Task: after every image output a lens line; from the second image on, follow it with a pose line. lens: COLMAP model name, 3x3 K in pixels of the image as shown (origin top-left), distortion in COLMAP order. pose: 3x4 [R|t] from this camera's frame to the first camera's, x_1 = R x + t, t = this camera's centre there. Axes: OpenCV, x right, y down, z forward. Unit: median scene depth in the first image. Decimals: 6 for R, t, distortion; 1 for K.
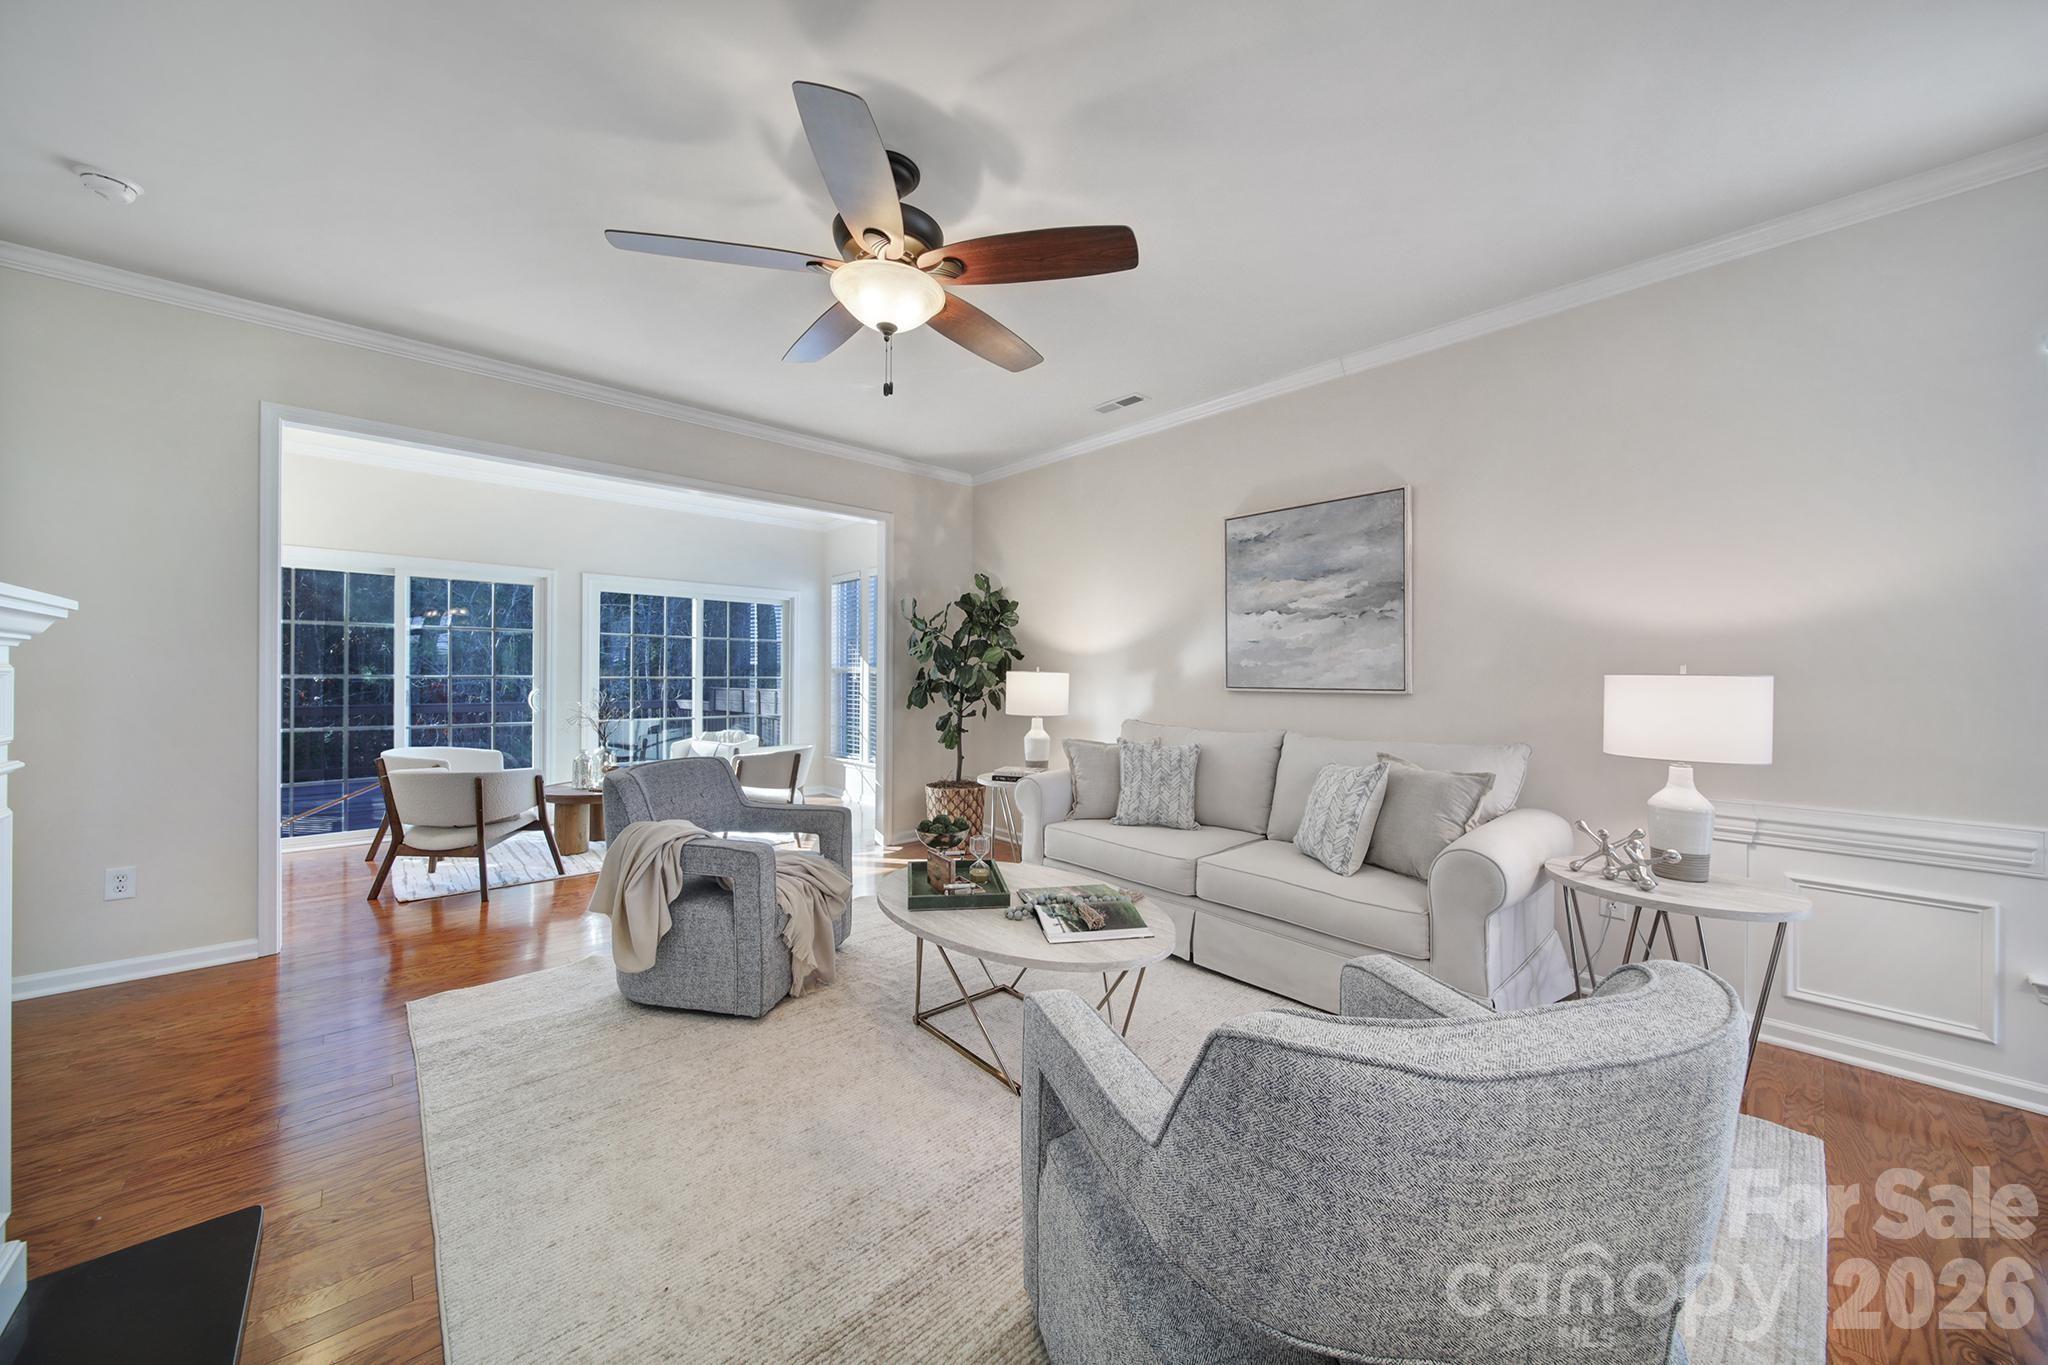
lens RADIAL K [[718.0, 0, 1029.1], [0, 718.0, 674.5], [0, 0, 1]] dist [-0.002491, -0.000183]
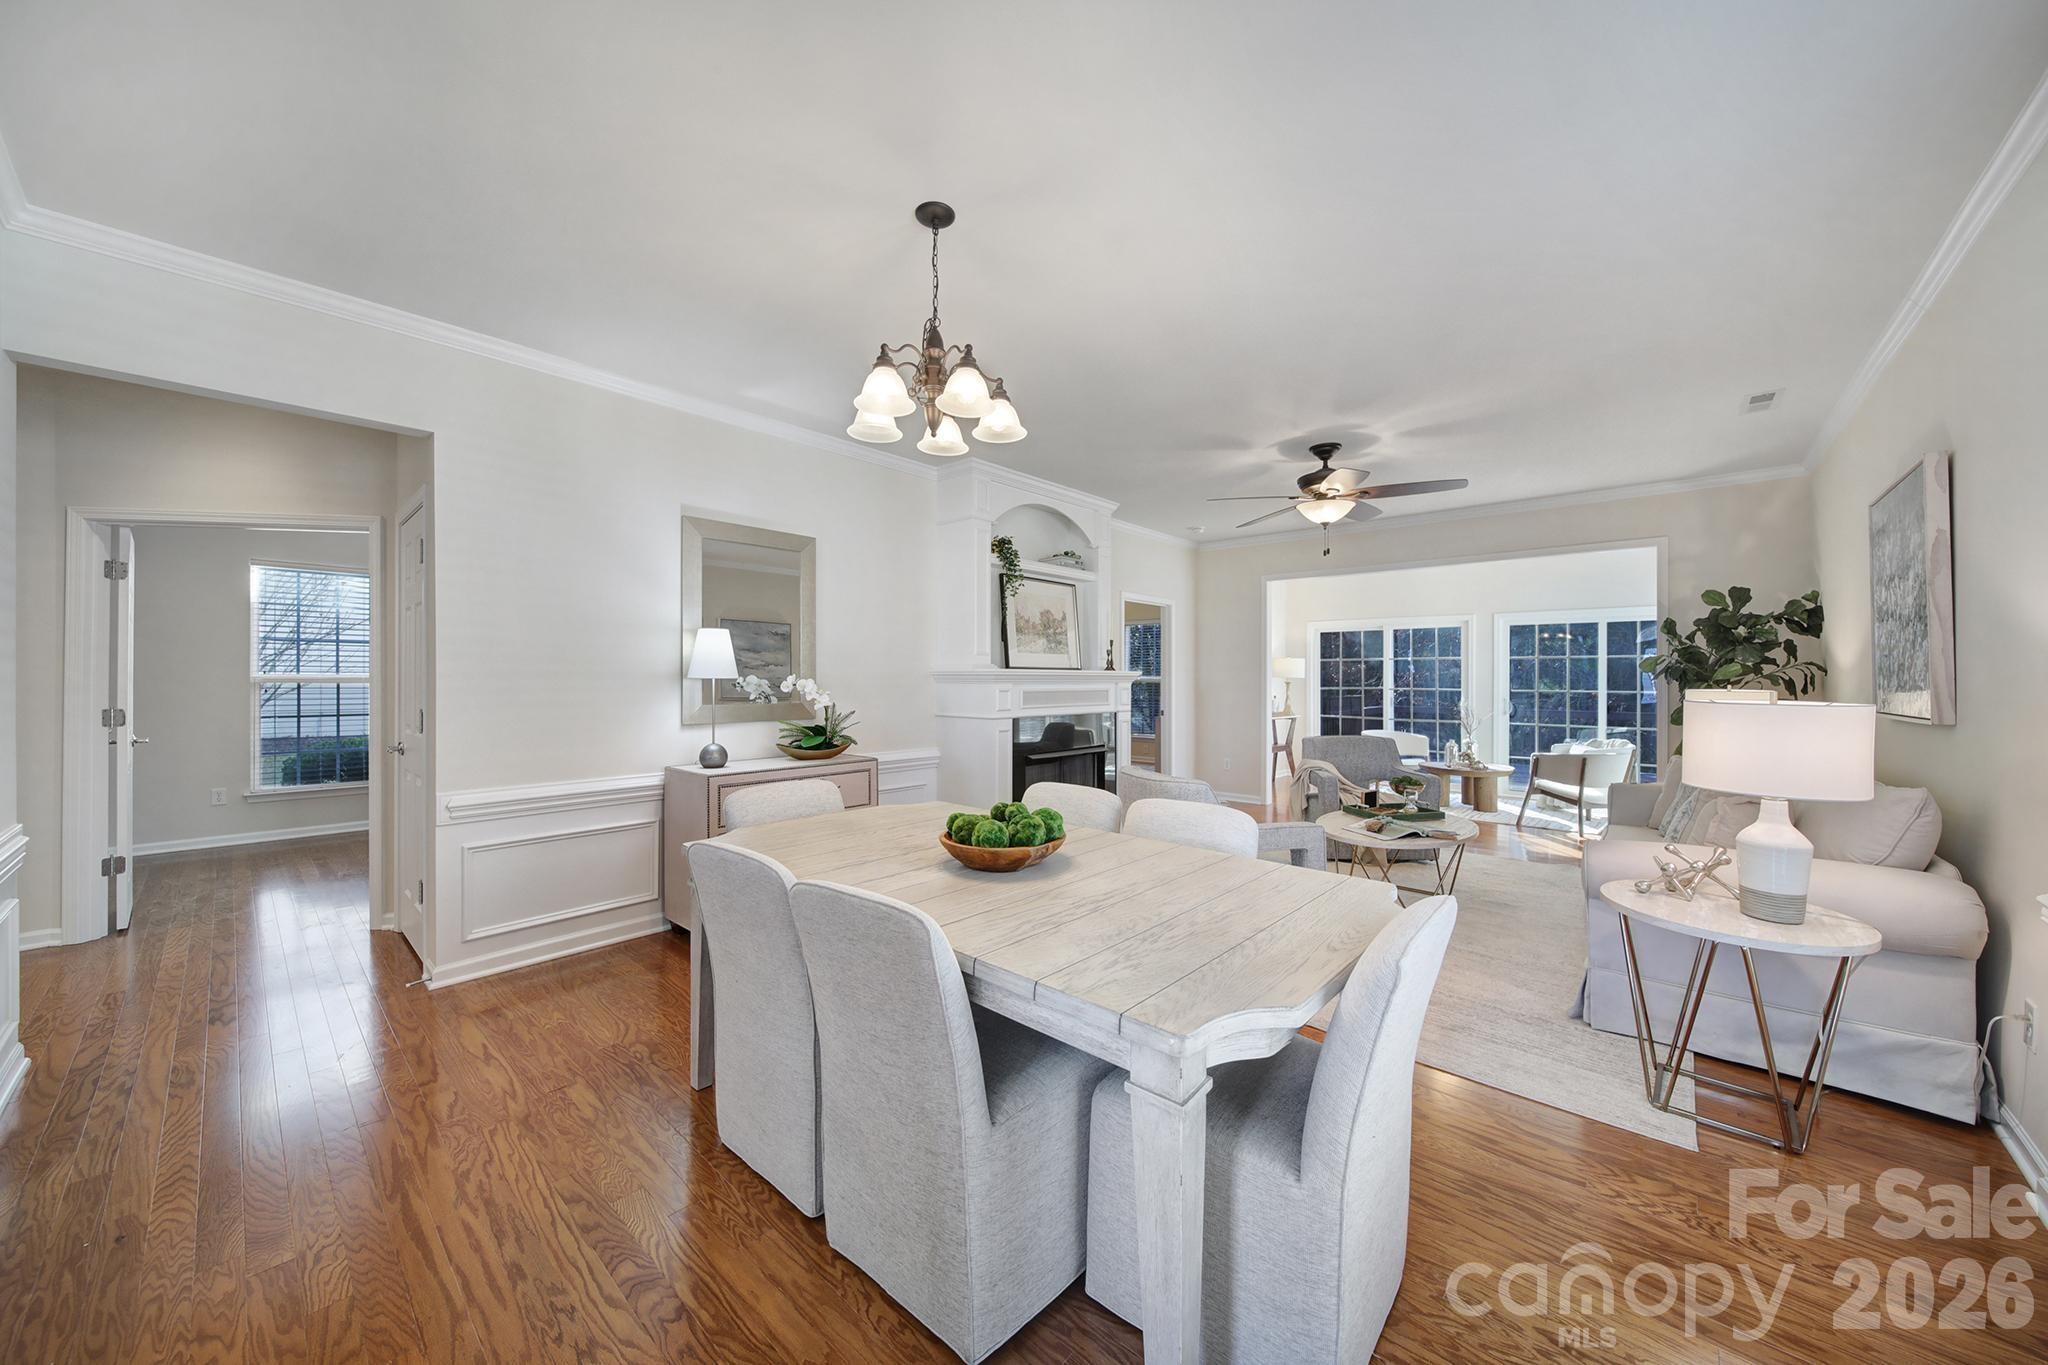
lens RADIAL K [[718.0, 0, 1021.8], [0, 718.0, 684.9], [0, 0, 1]] dist [-0.002491, -0.000183]
pose [[0.094763, 0.002836, -0.995496, 0.689130], [-0.001210, 0.999996, 0.002734, -0.009734], [0.995499, 0.000945, 0.094766, -0.022992]]
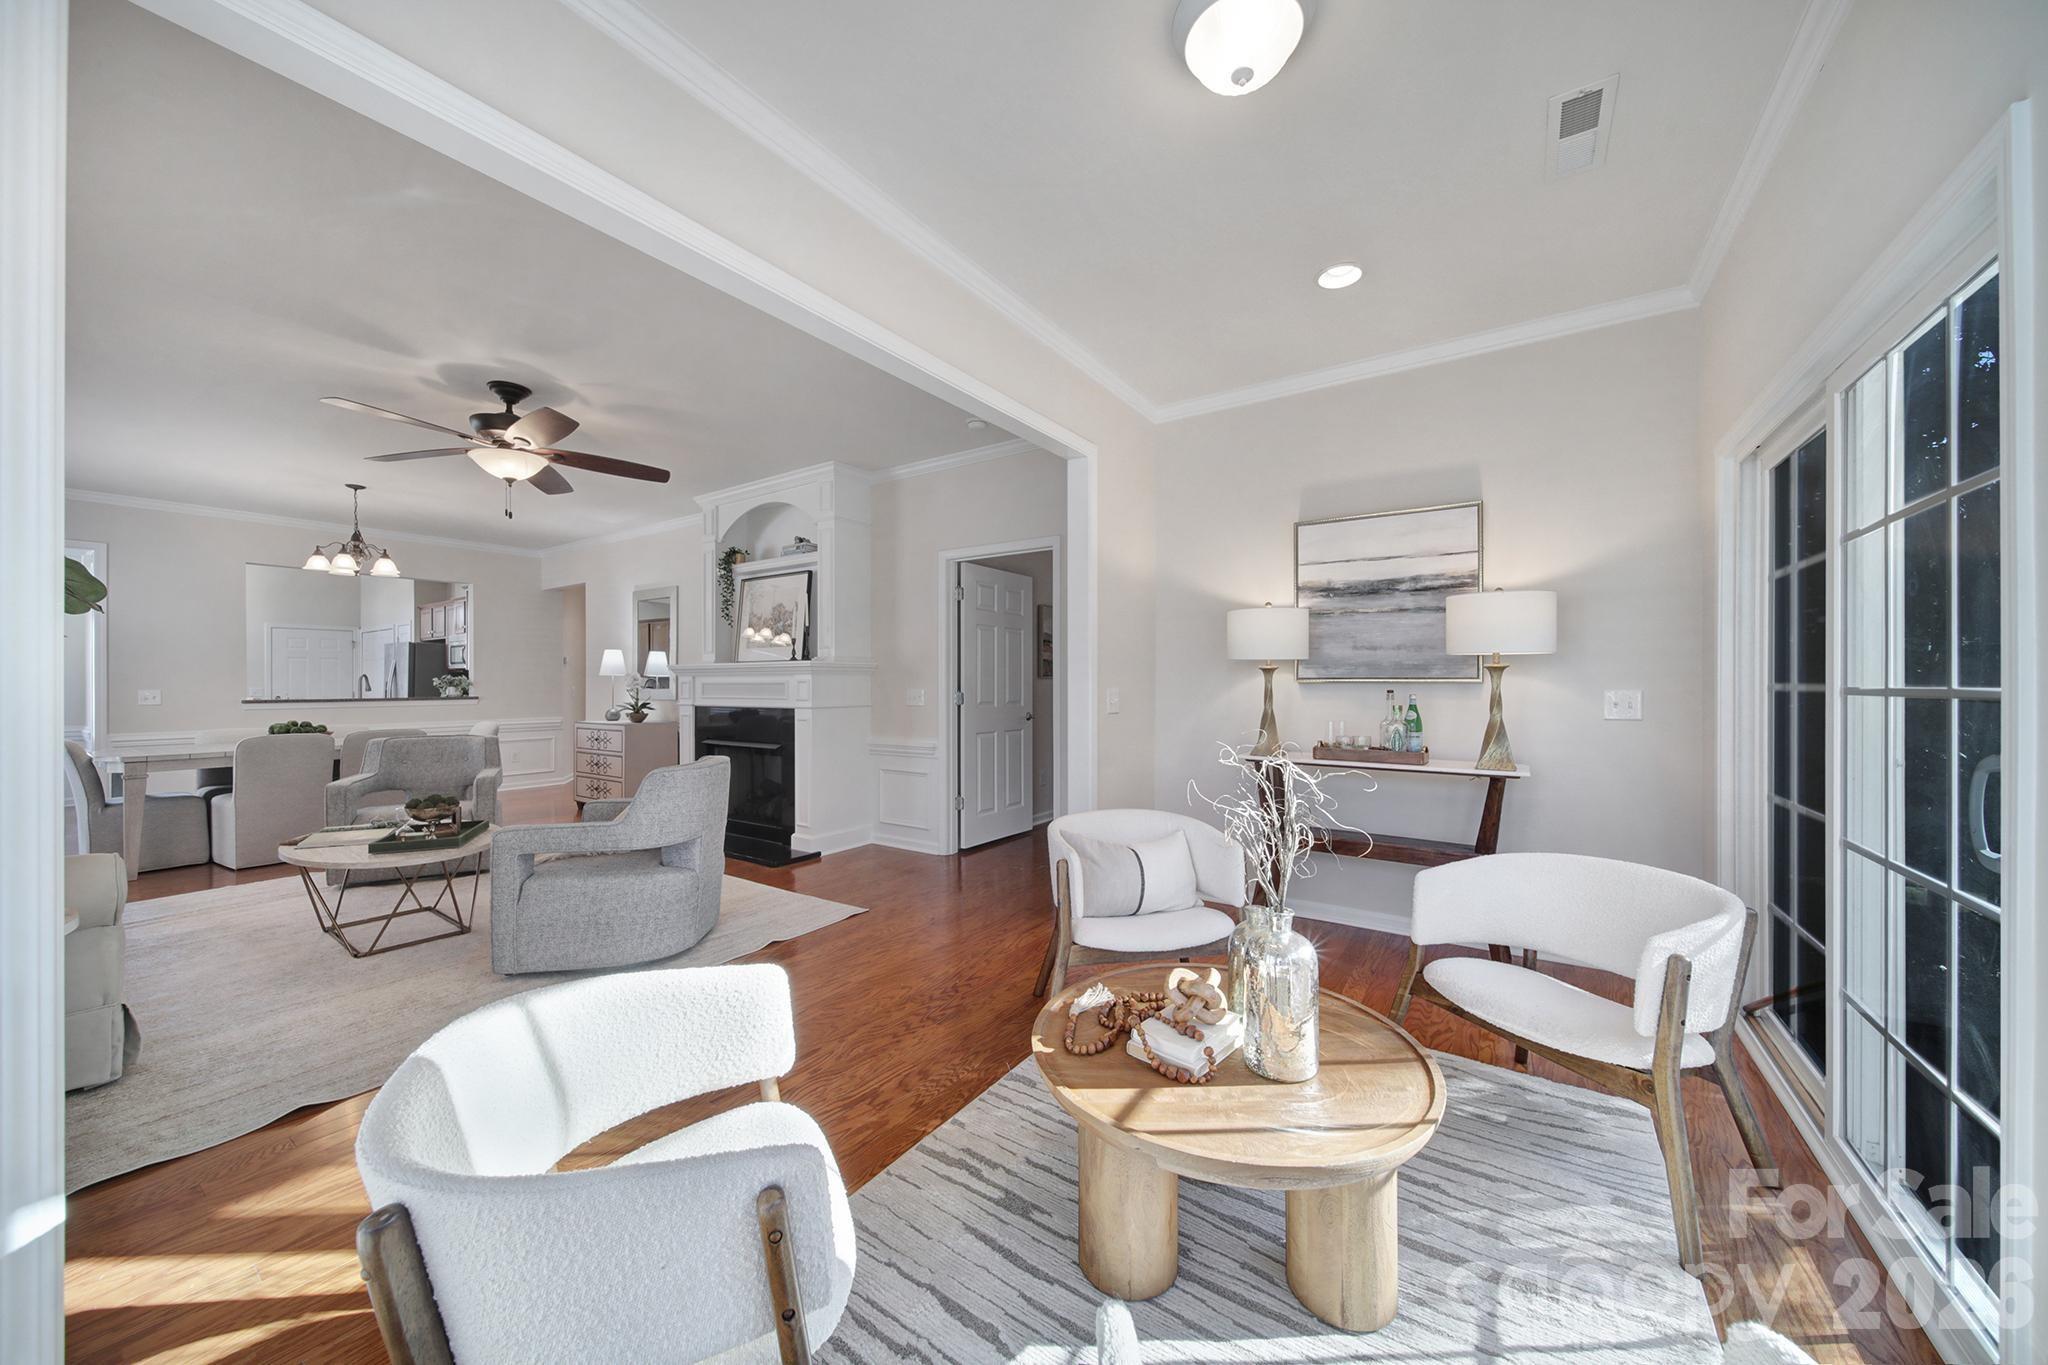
lens RADIAL K [[718.0, 0, 1020.6], [0, 718.0, 682.7], [0, 0, 1]] dist [-0.002491, -0.000183]
pose [[-0.972795, -0.000932, -0.231666, -0.384447], [-0.001015, 0.999999, 0.000242, -0.001087], [0.231666, 0.000470, -0.972795, 1.147218]]
